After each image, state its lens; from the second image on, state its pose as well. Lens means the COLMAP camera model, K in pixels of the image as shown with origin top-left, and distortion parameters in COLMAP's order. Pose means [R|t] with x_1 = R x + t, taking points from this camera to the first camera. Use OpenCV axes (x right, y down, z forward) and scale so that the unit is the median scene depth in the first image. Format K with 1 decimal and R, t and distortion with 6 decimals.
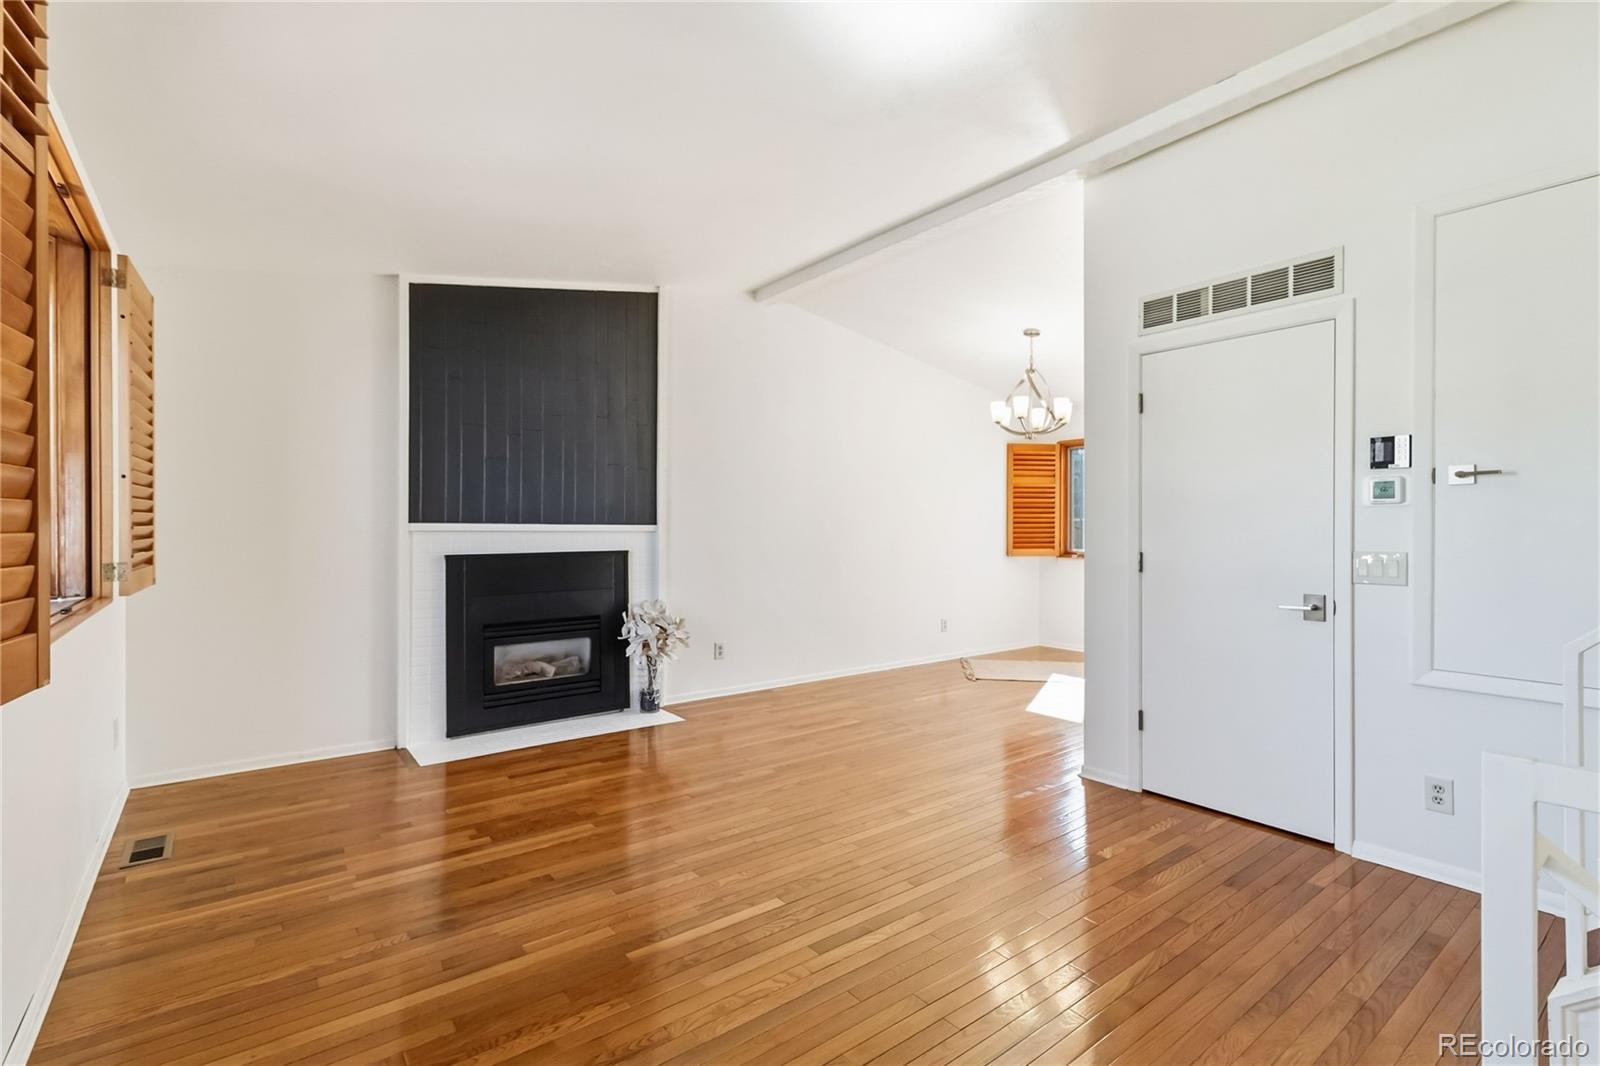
lens RADIAL K [[741.4, 0, 795.5], [0, 741.4, 539.4], [0, 0, 1]] dist [0.000710, -0.003157]
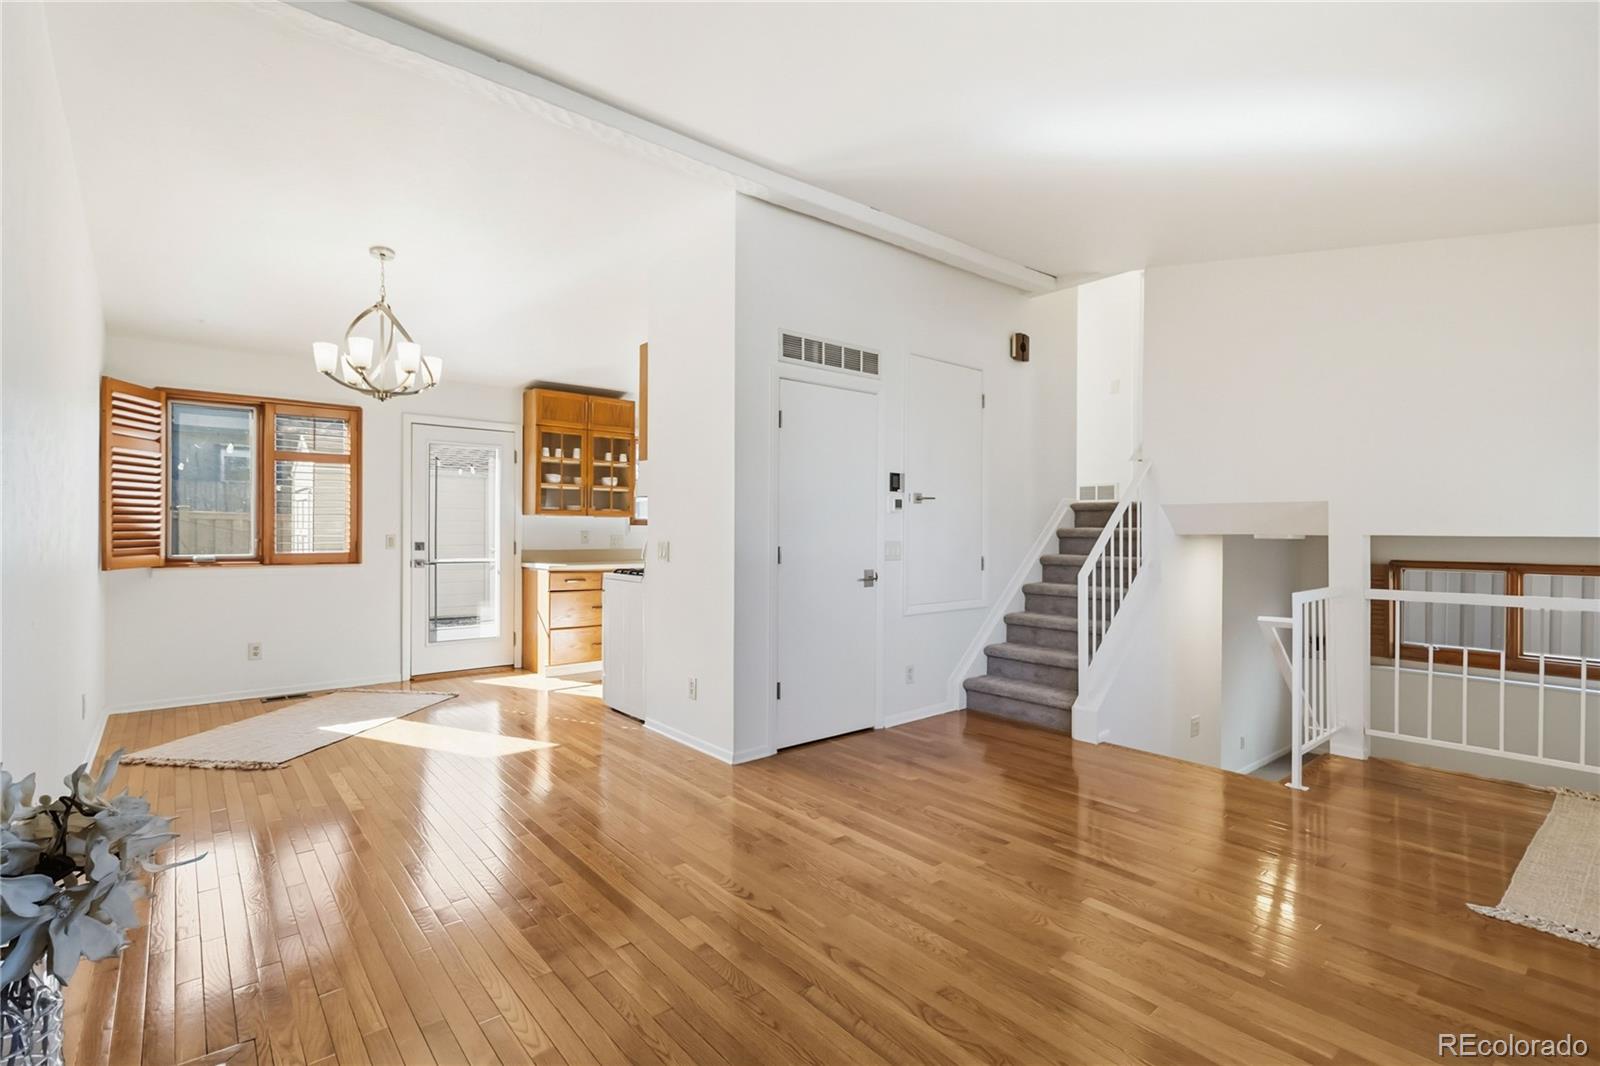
lens RADIAL K [[741.4, 0, 810.4], [0, 741.4, 531.4], [0, 0, 1]] dist [0.000710, -0.003157]
pose [[-0.058993, -0.007507, 0.998230, -0.564358], [0.010287, 0.999914, 0.008127, -0.012371], [-0.998205, 0.010749, -0.058910, 0.820478]]
